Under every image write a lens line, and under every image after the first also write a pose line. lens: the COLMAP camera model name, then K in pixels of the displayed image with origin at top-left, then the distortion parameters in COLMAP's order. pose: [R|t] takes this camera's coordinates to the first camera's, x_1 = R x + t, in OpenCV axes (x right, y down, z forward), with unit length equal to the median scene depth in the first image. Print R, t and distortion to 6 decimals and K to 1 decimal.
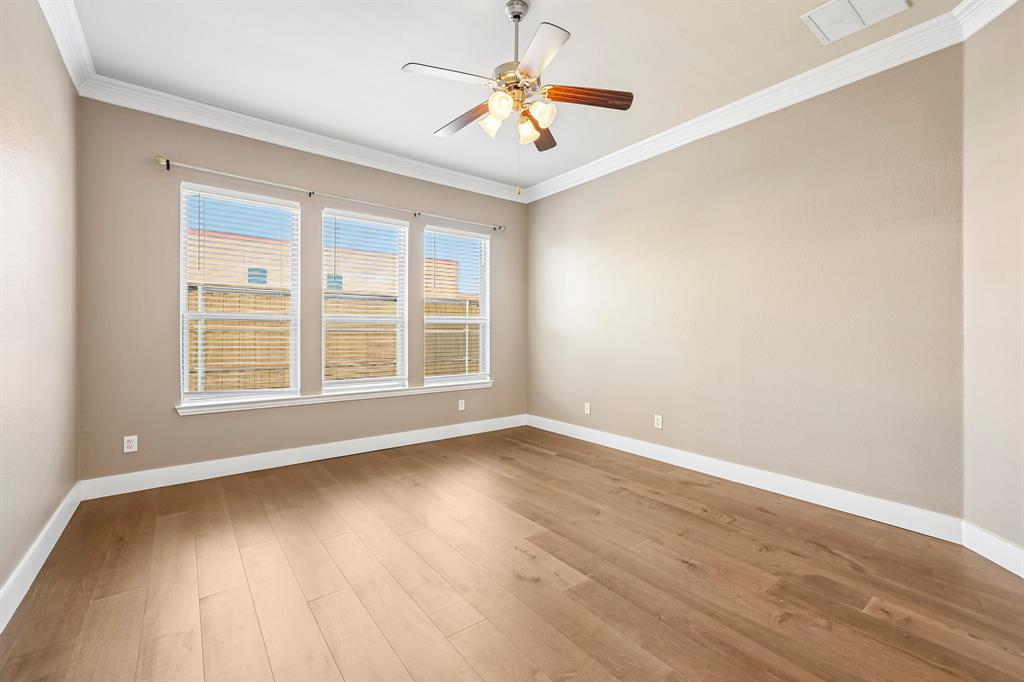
lens RADIAL K [[432.4, 0, 516.8], [0, 432.4, 335.7], [0, 0, 1]] dist [0.015958, 0.000346]
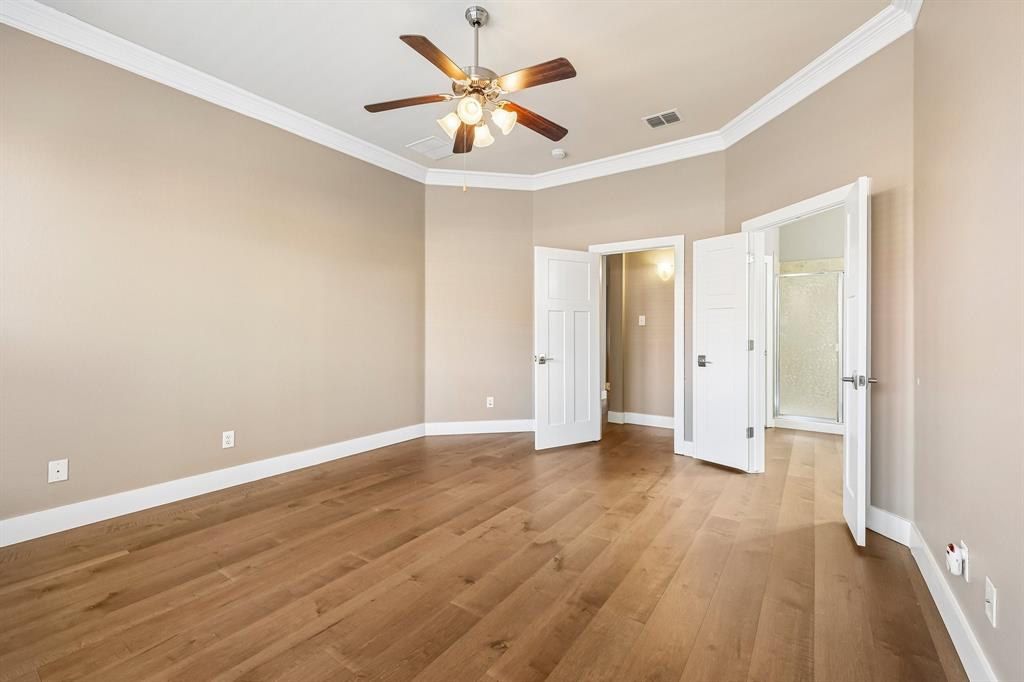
lens RADIAL K [[432.4, 0, 516.7], [0, 432.4, 332.0], [0, 0, 1]] dist [0.015958, 0.000346]
pose [[-0.297321, -0.002161, 0.954775, -0.786459], [0.005608, 0.999976, 0.004010, -0.000266], [-0.954761, 0.006547, -0.297302, 0.952246]]
